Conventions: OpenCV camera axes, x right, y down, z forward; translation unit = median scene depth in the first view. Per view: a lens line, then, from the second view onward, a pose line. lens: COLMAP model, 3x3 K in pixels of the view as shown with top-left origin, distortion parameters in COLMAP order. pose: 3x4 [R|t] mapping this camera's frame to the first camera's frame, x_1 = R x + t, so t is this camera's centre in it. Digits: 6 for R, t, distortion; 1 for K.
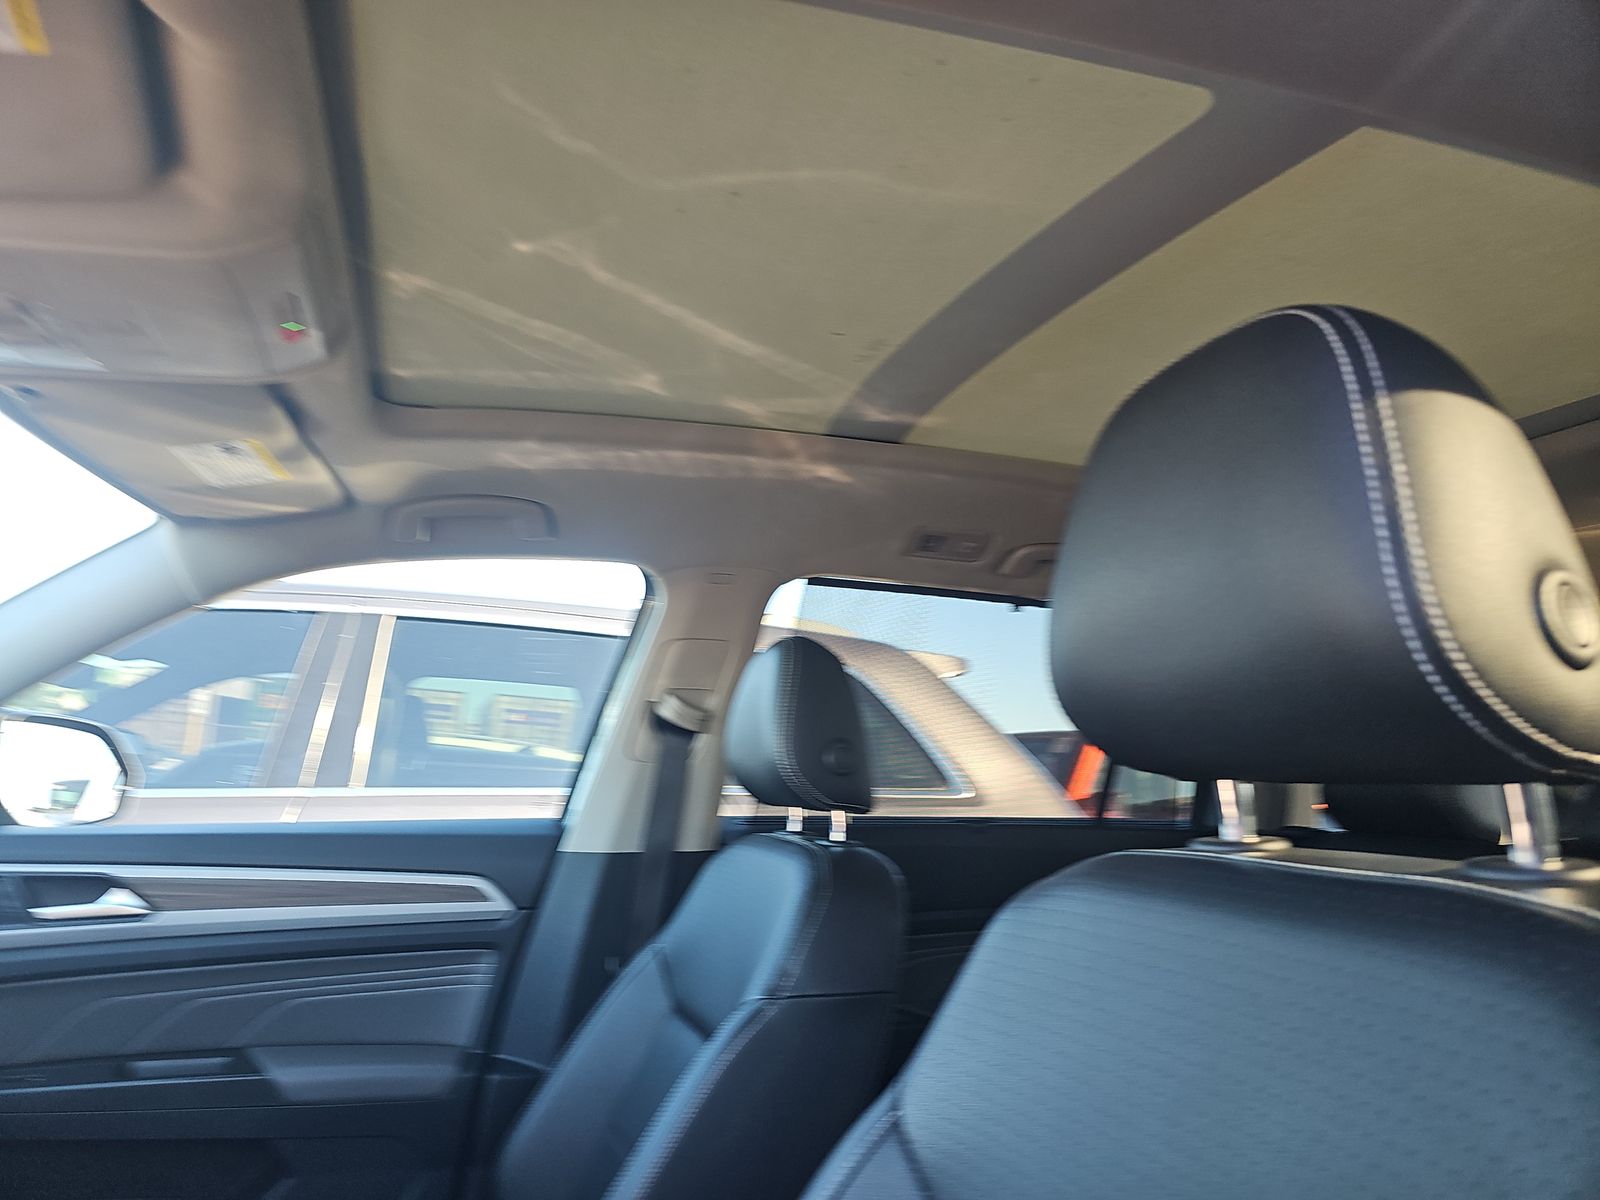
lens RADIAL K [[1060.2, 0, 760.9], [0, 1060.2, 612.4], [0, 0, 1]] dist [0.053611, -0.051568]
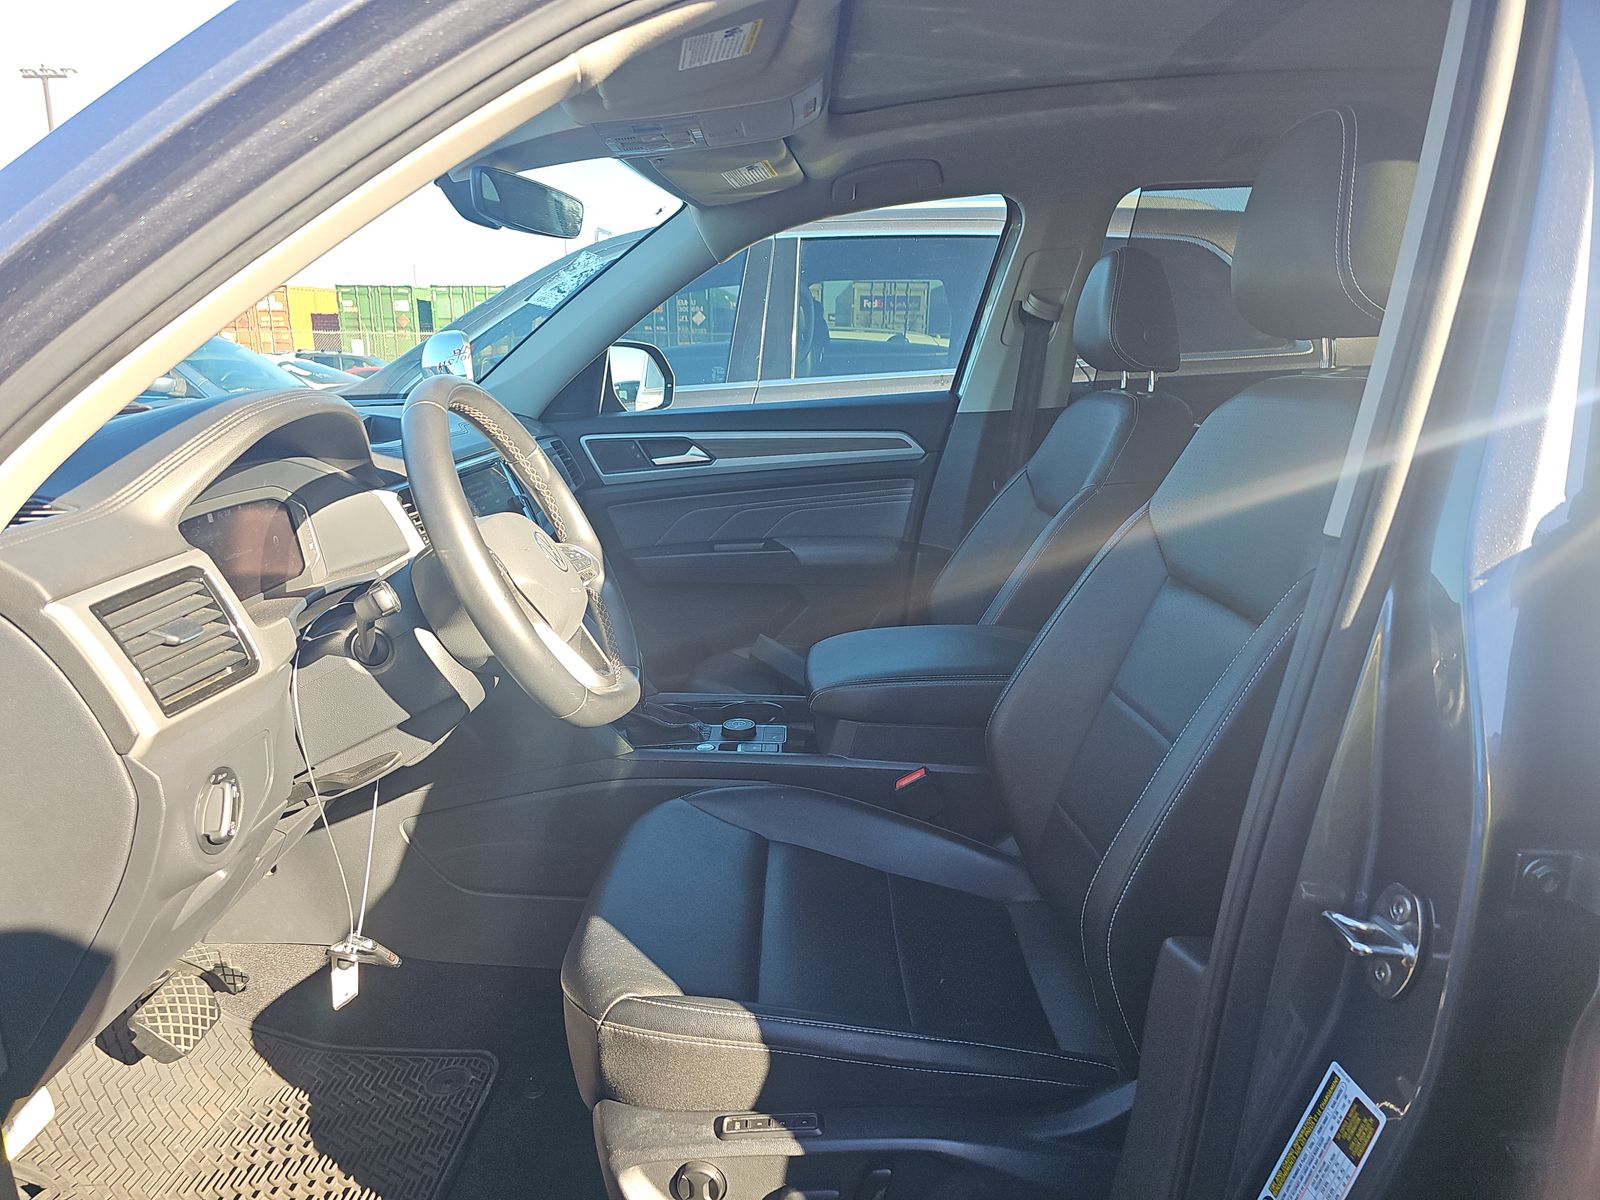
lens RADIAL K [[1060.2, 0, 760.9], [0, 1060.2, 612.4], [0, 0, 1]] dist [0.053611, -0.051568]
pose [[0.948460, 0.008925, -0.316770, 0.024104], [0.112059, 0.925574, 0.361601, -0.082799], [0.296421, -0.378462, 0.876870, -0.479995]]
